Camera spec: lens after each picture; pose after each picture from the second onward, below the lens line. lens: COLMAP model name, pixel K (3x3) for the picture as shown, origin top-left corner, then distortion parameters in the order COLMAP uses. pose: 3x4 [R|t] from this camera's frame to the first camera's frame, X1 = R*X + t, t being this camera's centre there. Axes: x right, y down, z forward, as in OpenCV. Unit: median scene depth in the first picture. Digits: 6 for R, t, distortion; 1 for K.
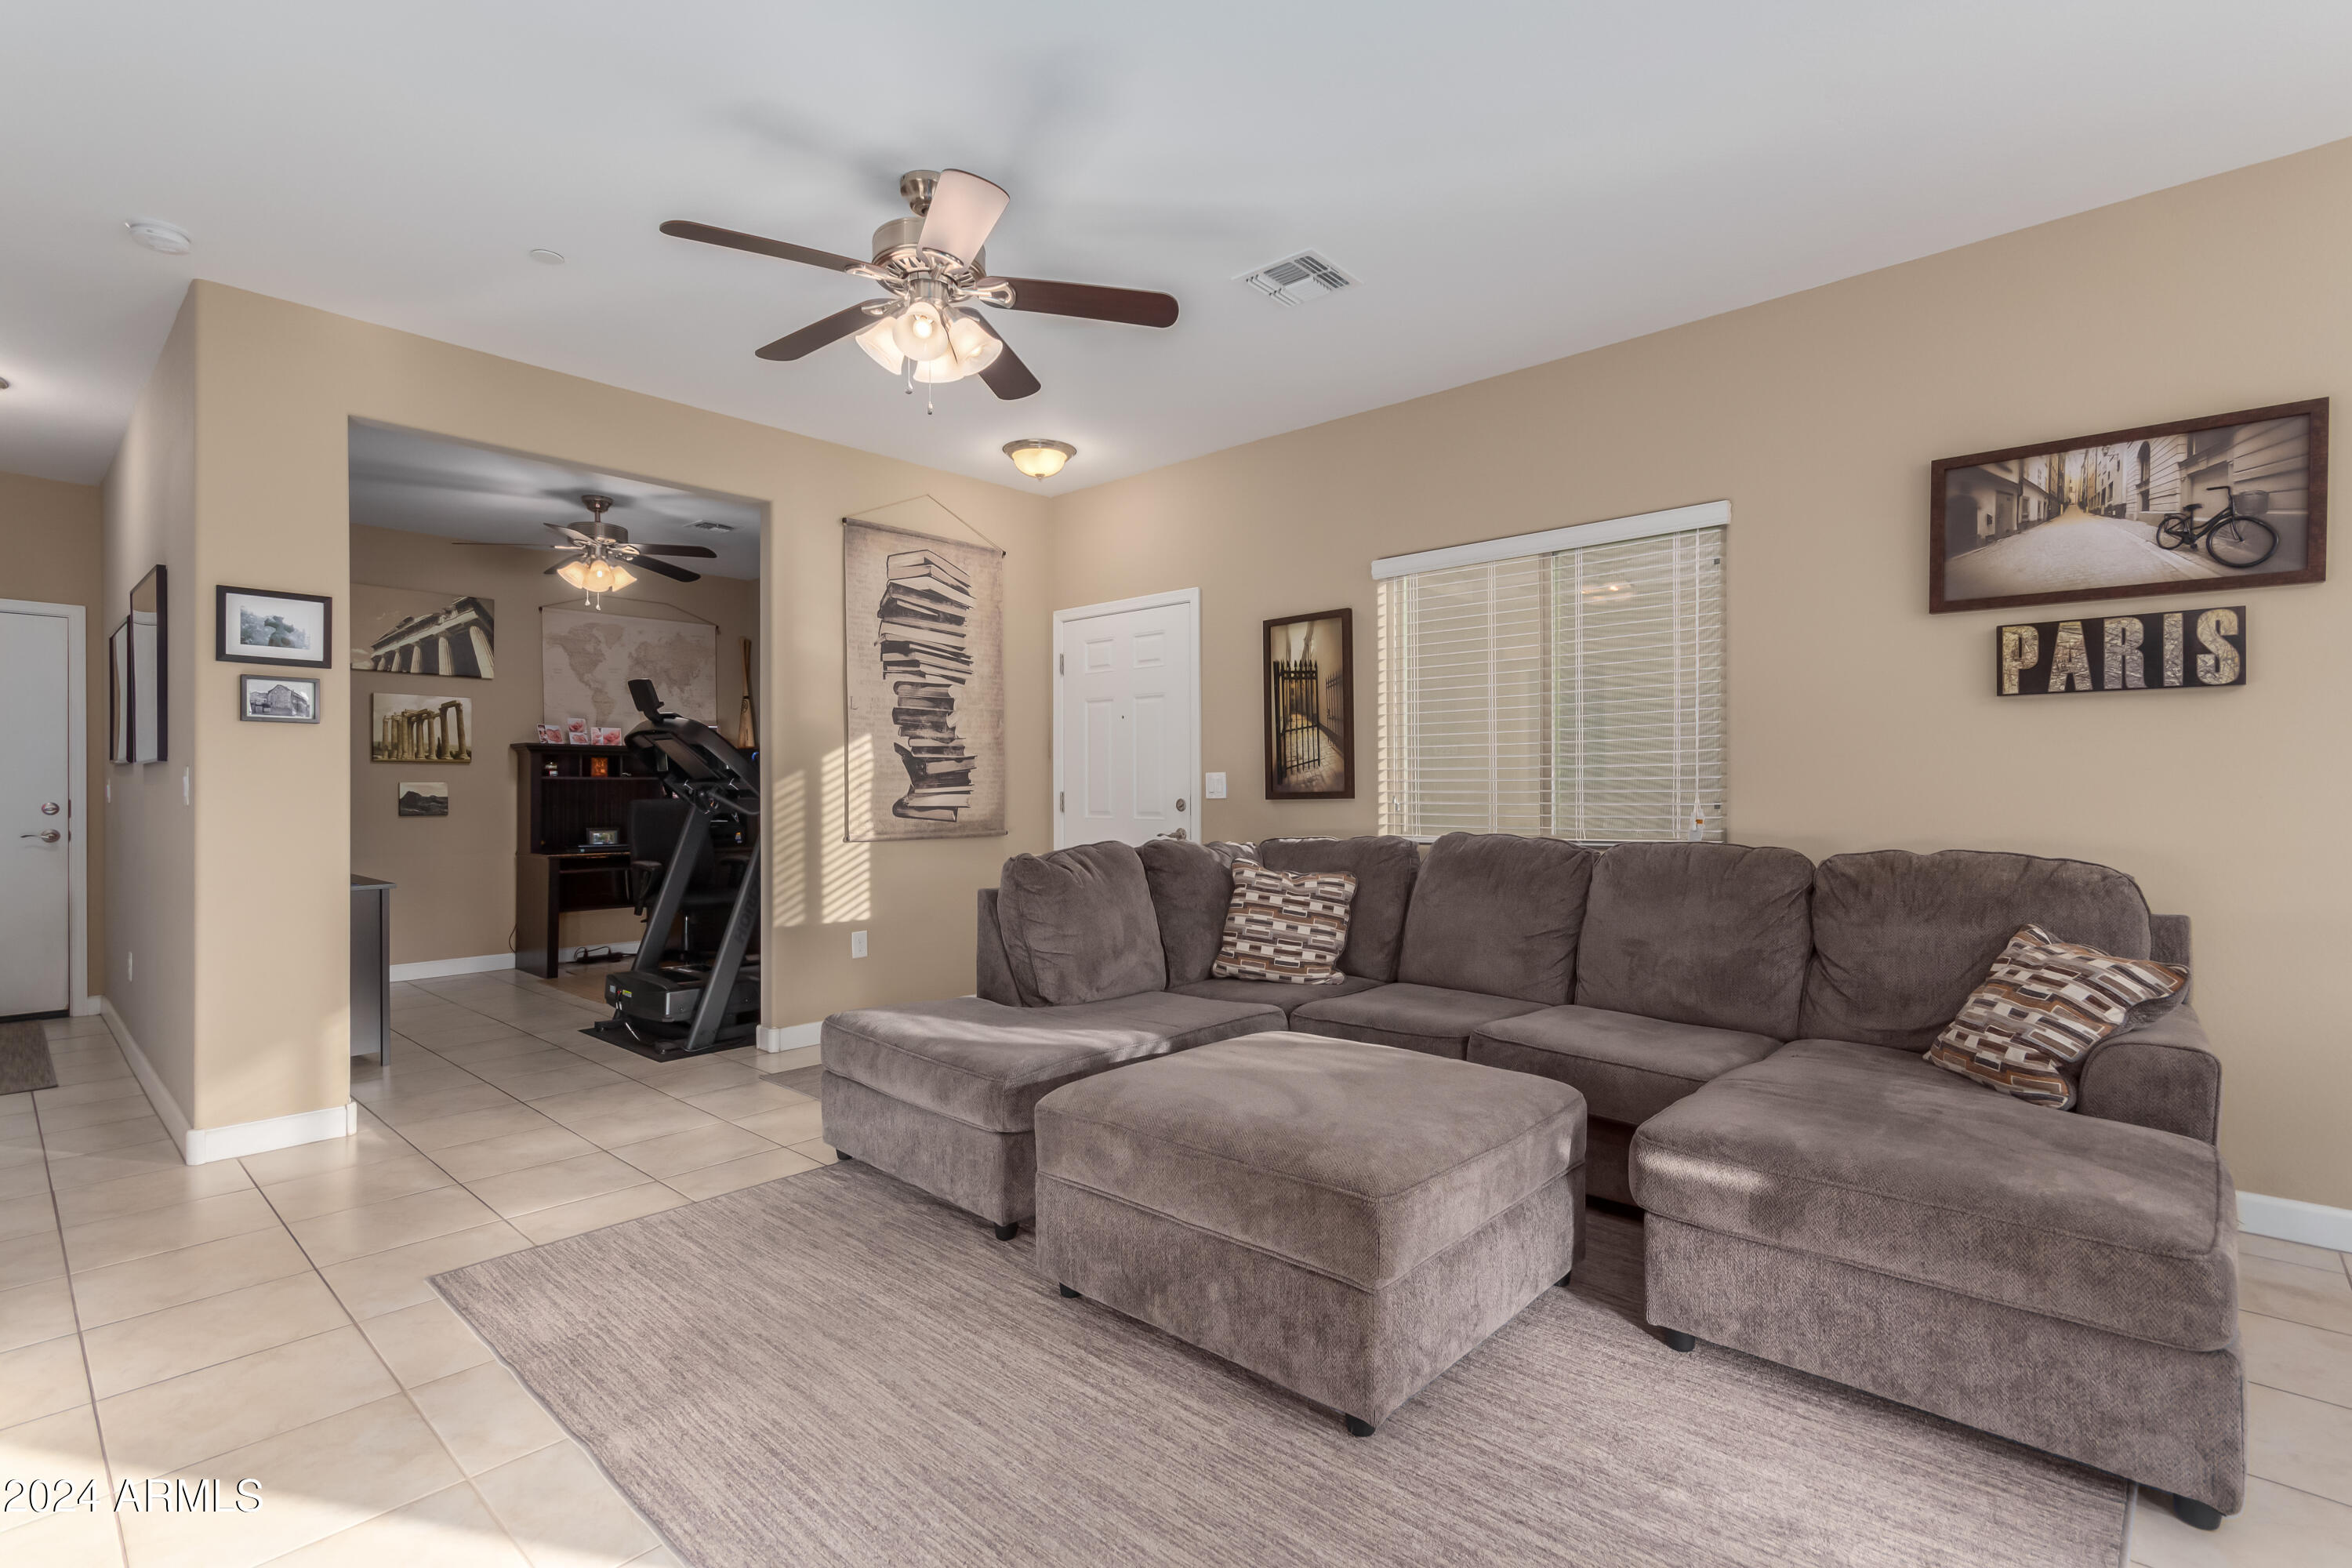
lens RADIAL K [[1088.4, 0, 1154.6], [0, 1088.4, 796.9], [0, 0, 1]] dist [-0.003079, -0.001684]
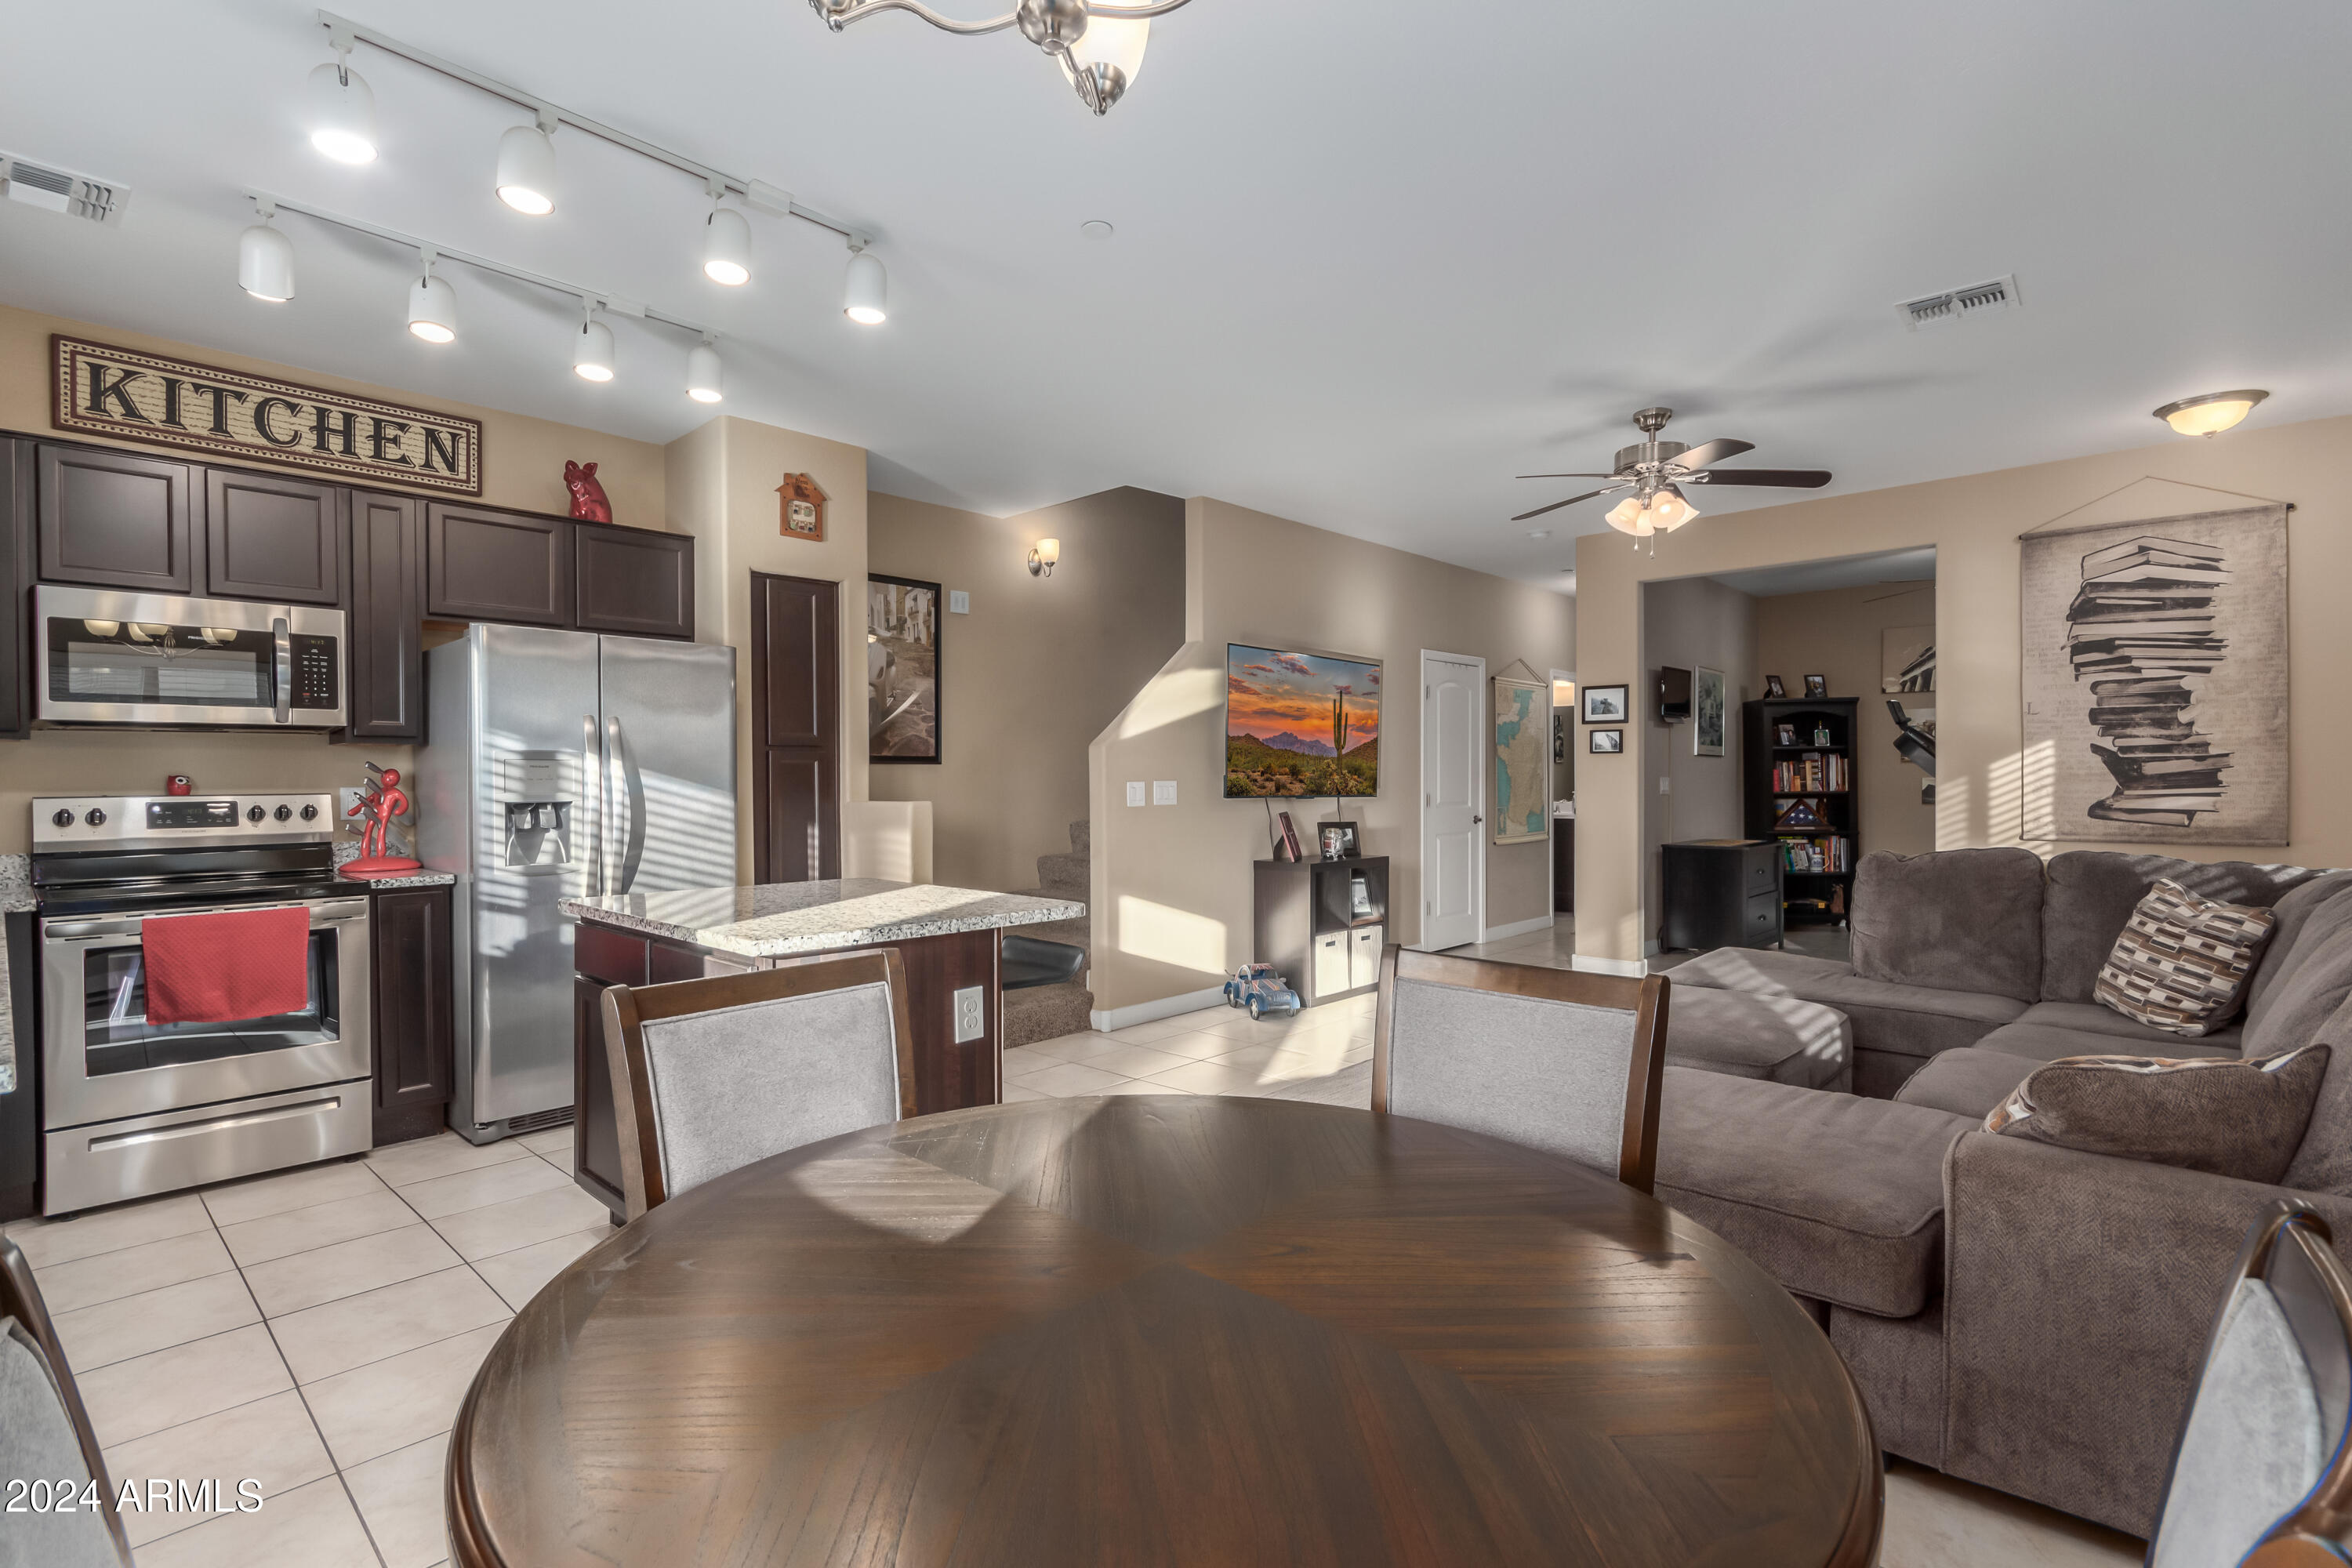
lens RADIAL K [[1088.4, 0, 1170.2], [0, 1088.4, 787.7], [0, 0, 1]] dist [-0.003079, -0.001684]
pose [[-0.007116, 0.010737, -0.999917, 0.750638], [-0.000635, 0.999942, 0.010742, -0.019938], [0.999974, 0.000712, -0.007108, 0.170081]]
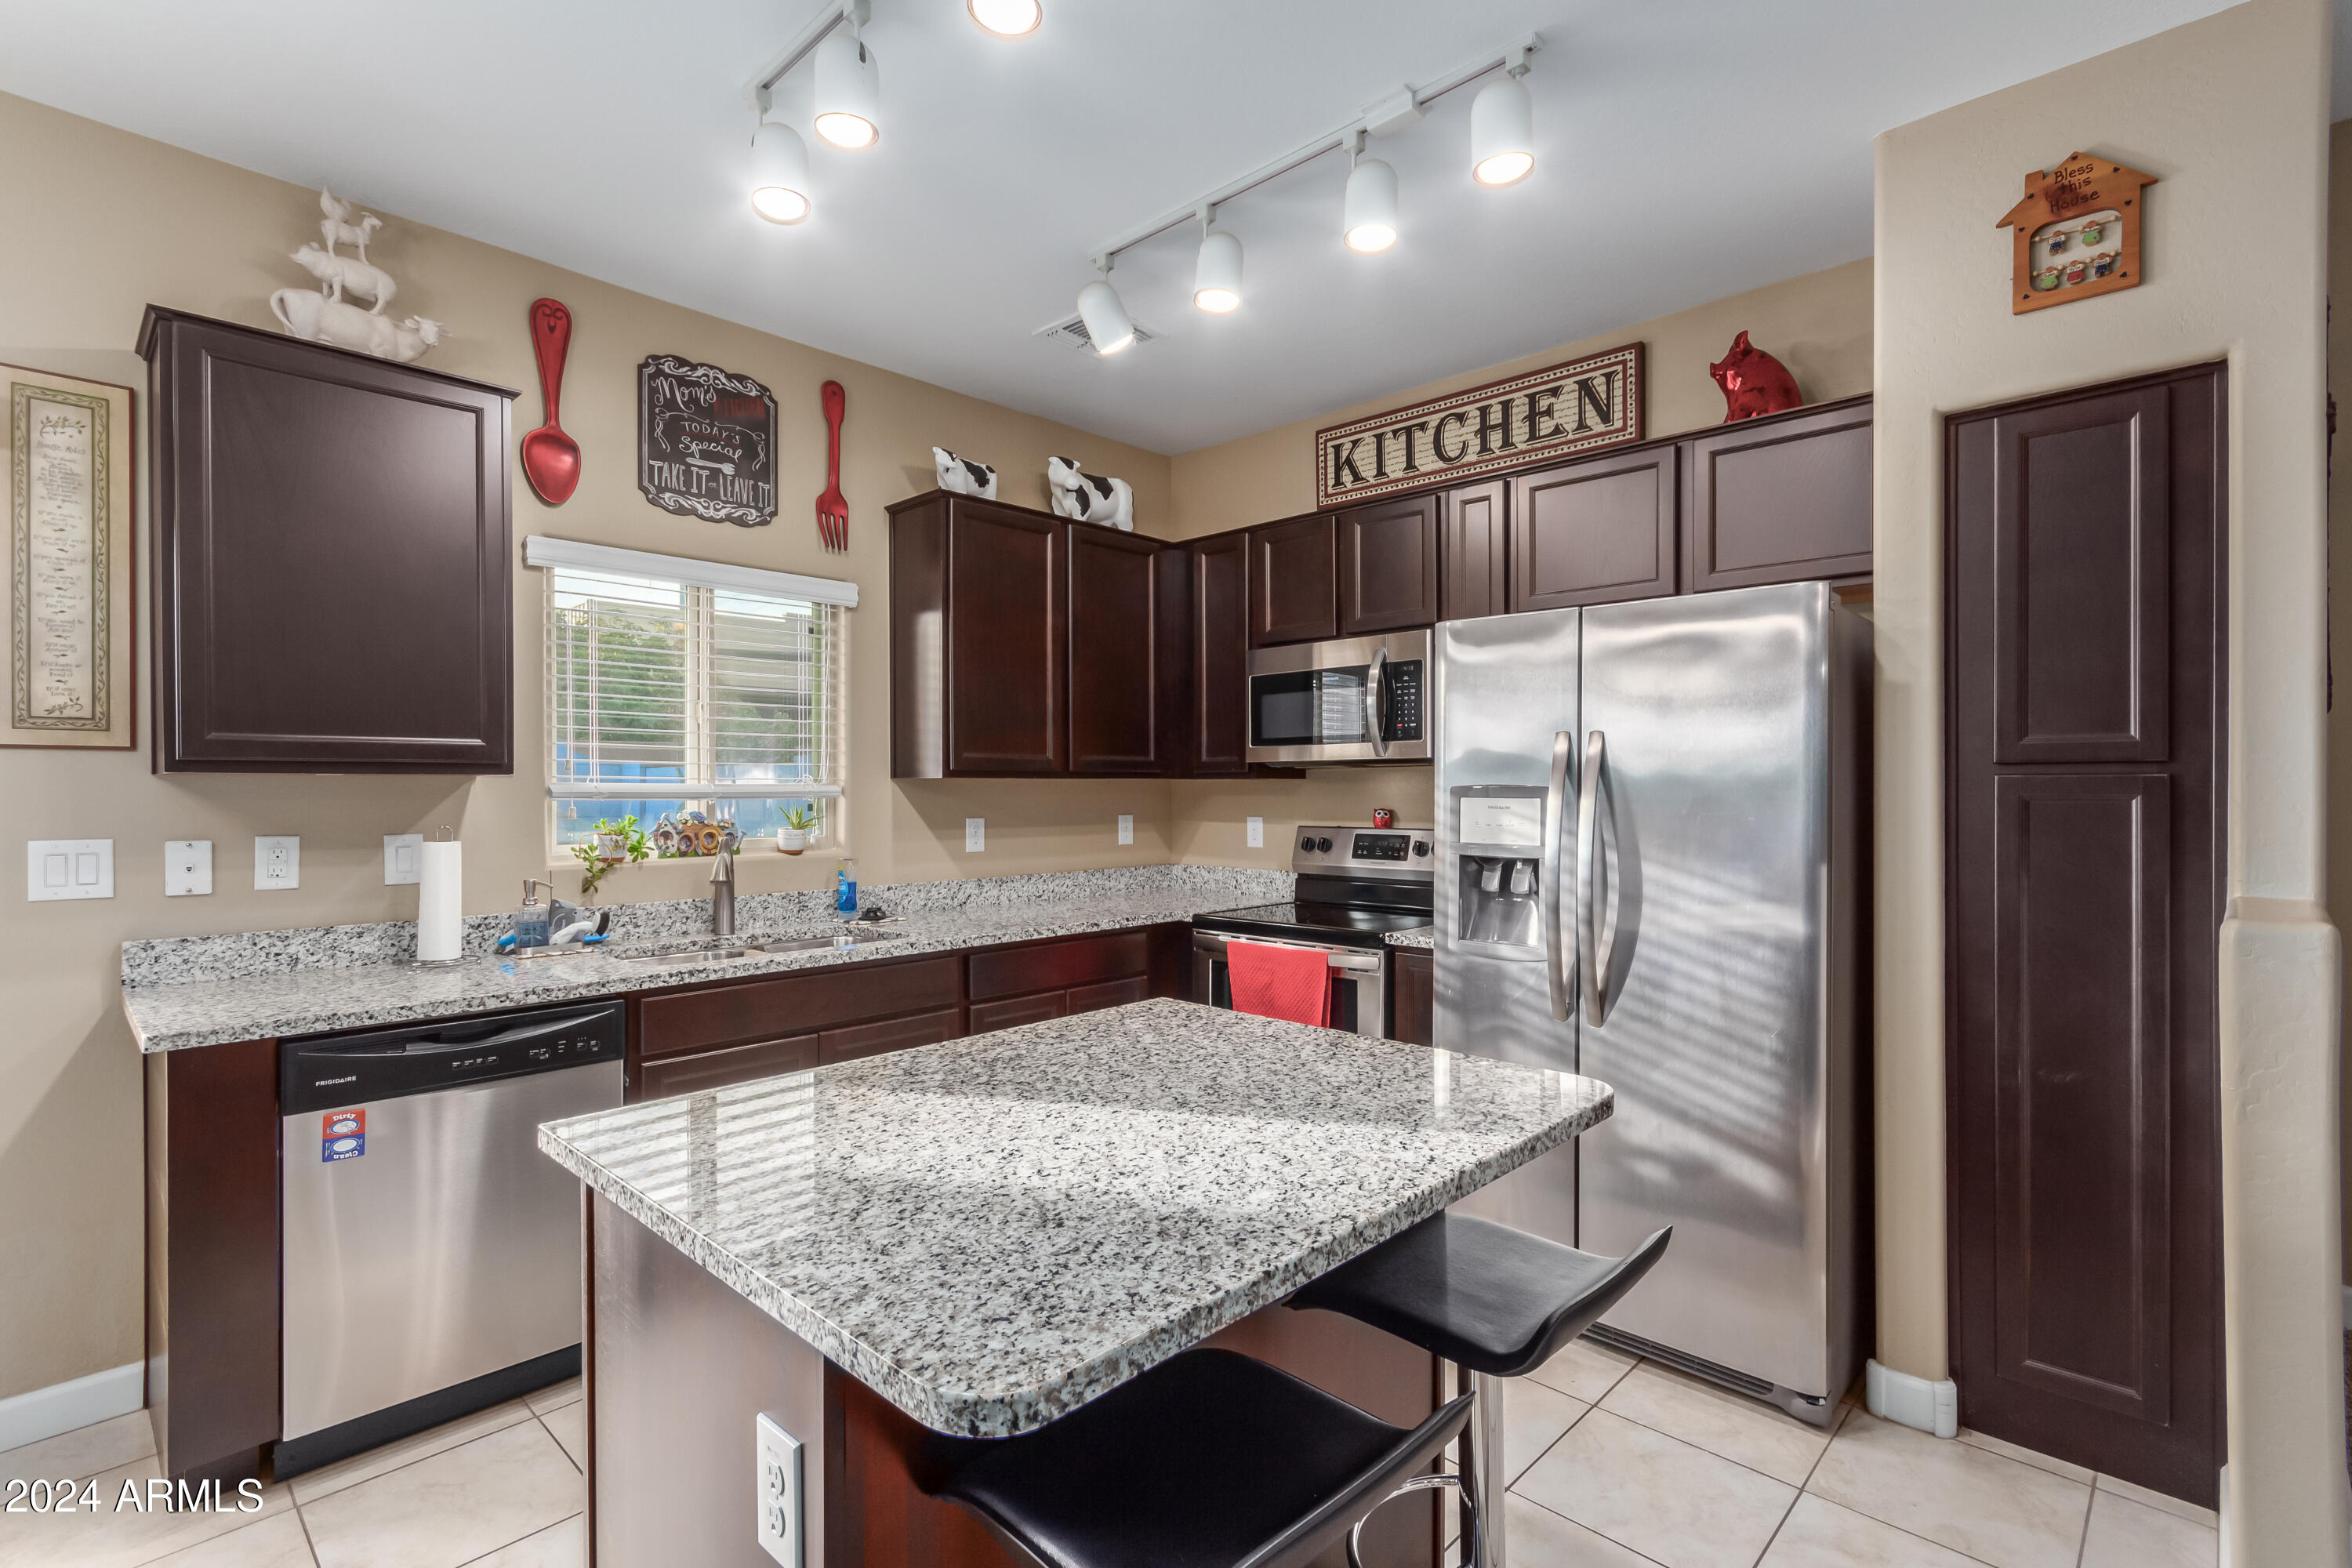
lens RADIAL K [[1088.4, 0, 1184.9], [0, 1088.4, 791.4], [0, 0, 1]] dist [-0.003079, -0.001684]
pose [[-0.999969, 0.003163, 0.007147, 0.184406], [0.003214, 0.999969, 0.007182, -0.037576], [-0.007124, 0.007204, -0.999949, 0.264560]]
